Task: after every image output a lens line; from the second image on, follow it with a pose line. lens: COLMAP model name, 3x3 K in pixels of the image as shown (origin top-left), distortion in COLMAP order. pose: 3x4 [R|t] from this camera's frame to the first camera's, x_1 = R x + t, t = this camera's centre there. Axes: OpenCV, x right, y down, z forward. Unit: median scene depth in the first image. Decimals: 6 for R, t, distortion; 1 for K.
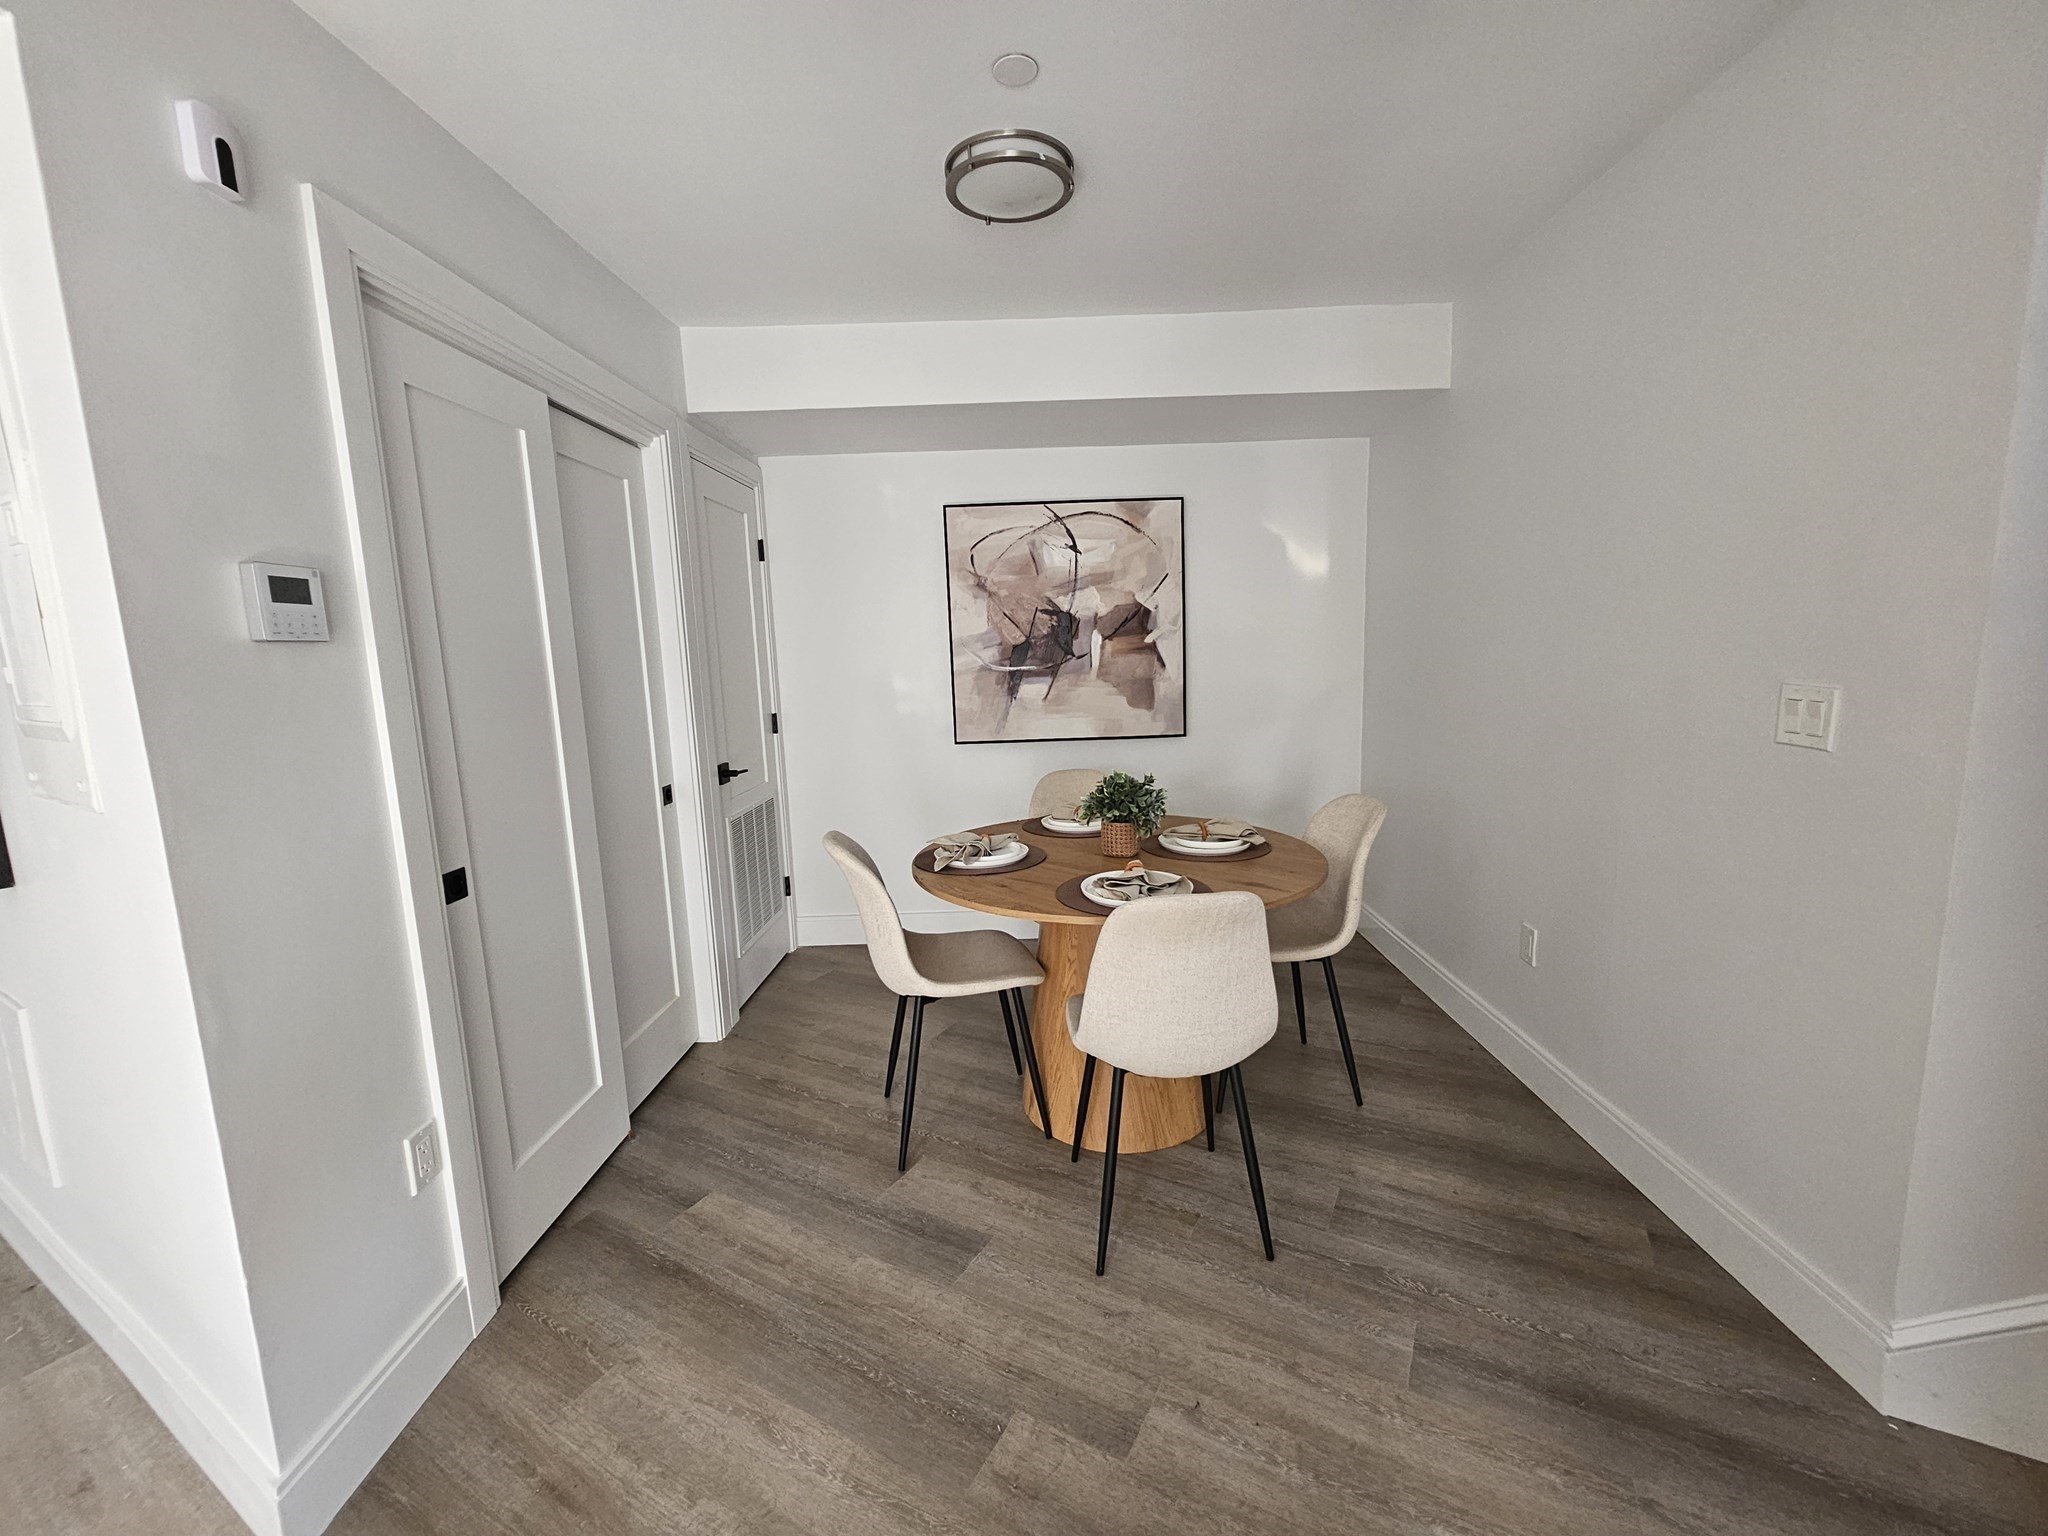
lens RADIAL K [[823.6, 0, 1018.5], [0, 823.6, 760.8], [0, 0, 1]] dist [0.000438, -0.002008]
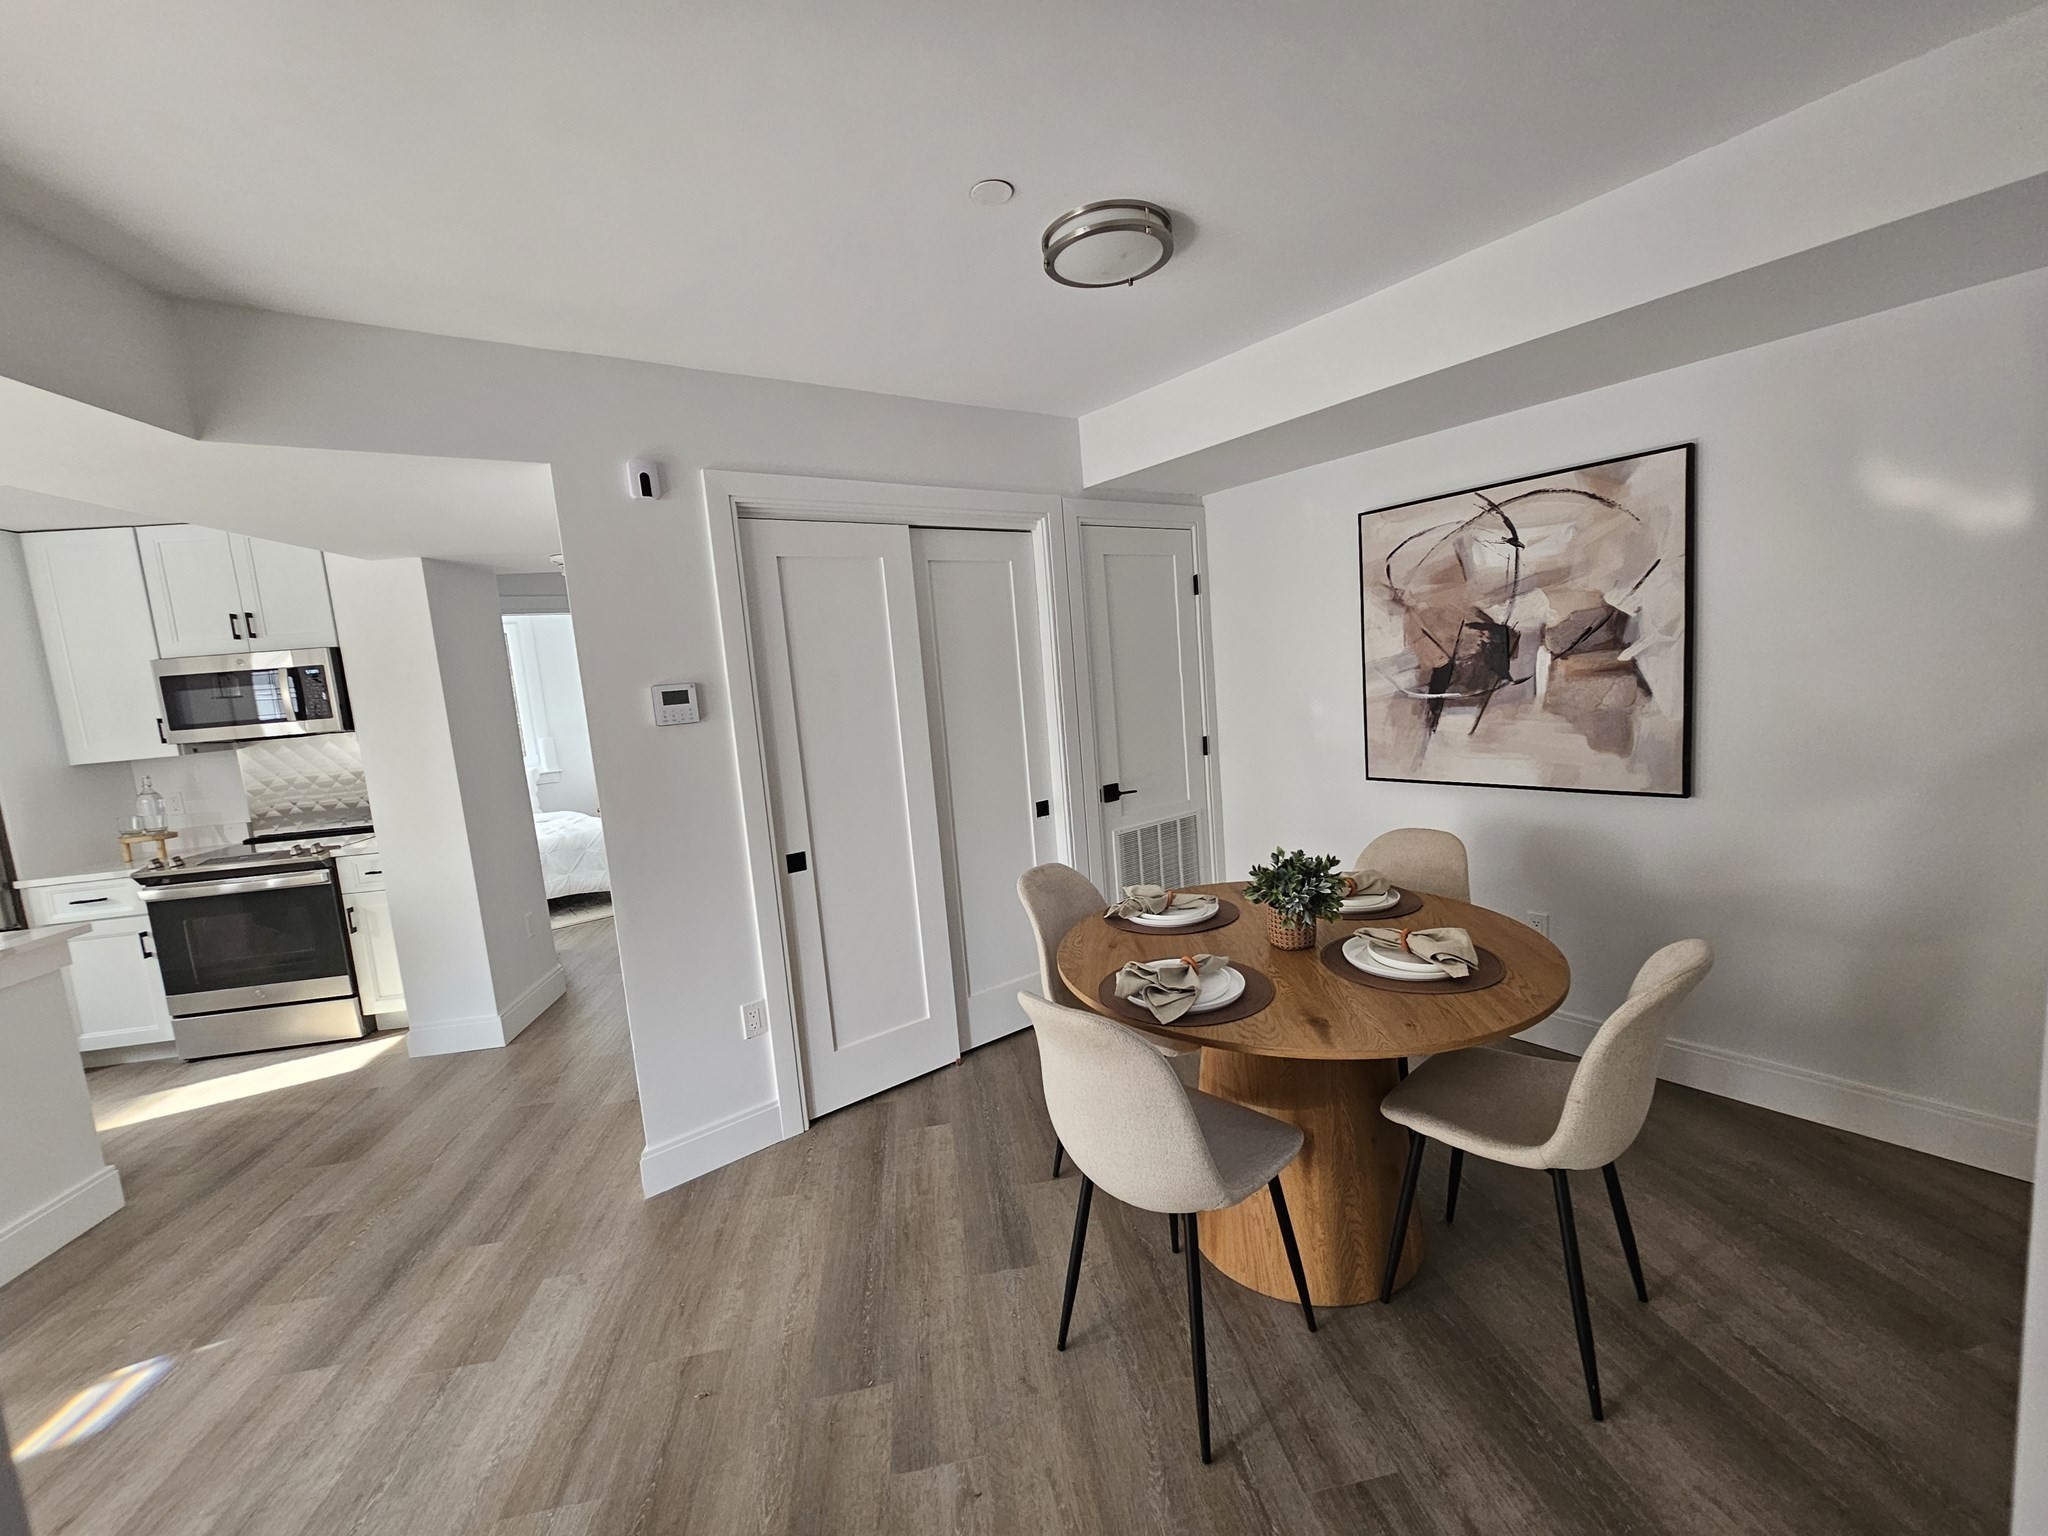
lens RADIAL K [[823.6, 0, 1043.9], [0, 823.6, 758.3], [0, 0, 1]] dist [0.000438, -0.002008]
pose [[0.626404, 0.066970, -0.776616, 0.405649], [-0.046461, 0.997739, 0.048563, -0.072186], [0.778113, 0.005663, 0.628099, 0.171341]]
